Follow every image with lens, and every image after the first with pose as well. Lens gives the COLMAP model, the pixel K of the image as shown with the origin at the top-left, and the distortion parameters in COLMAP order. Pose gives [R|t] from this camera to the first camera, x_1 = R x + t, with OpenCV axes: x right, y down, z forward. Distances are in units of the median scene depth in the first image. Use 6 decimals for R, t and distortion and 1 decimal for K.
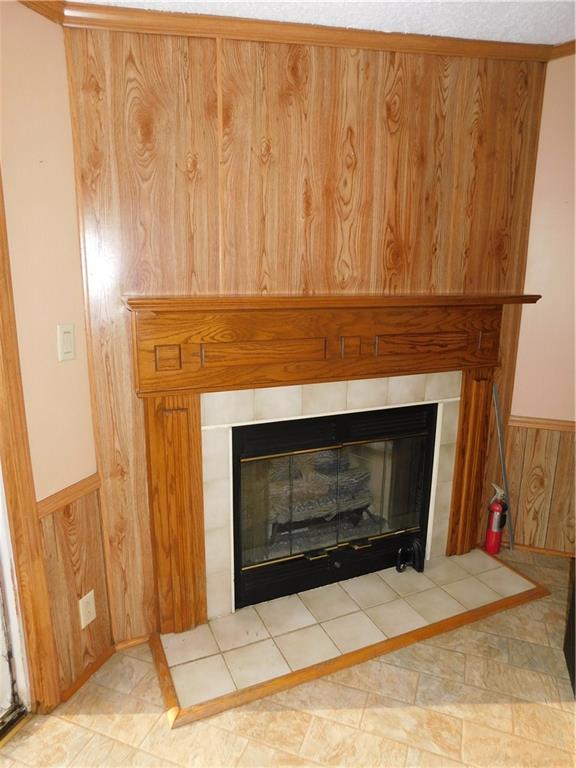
lens RADIAL K [[510.4, 0, 288.0], [0, 510.4, 384.0], [0, 0, 1]] dist [-0.067775, 0.055322]
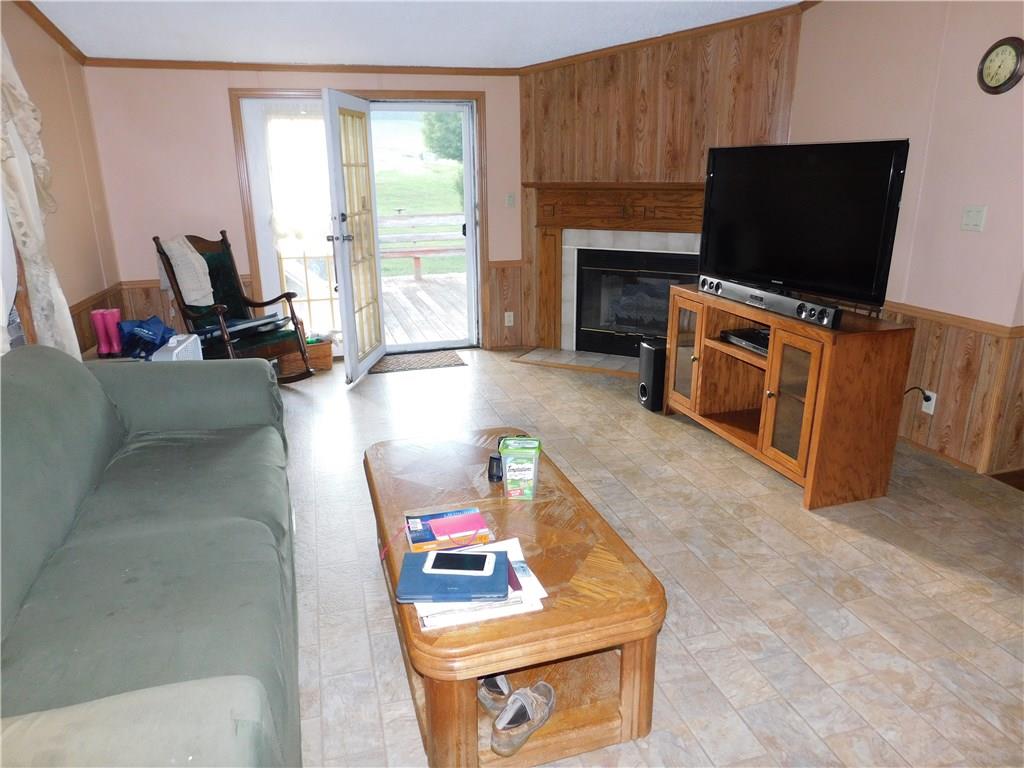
lens RADIAL K [[680.5, 0, 512.0], [0, 680.5, 384.0], [0, 0, 1]] dist [-0.067775, 0.055322]
pose [[0.605400, 0.217060, -0.765752, 1.913867], [-0.157244, 0.975750, 0.152269, 0.239512], [0.780234, 0.028227, 0.624851, -0.872136]]
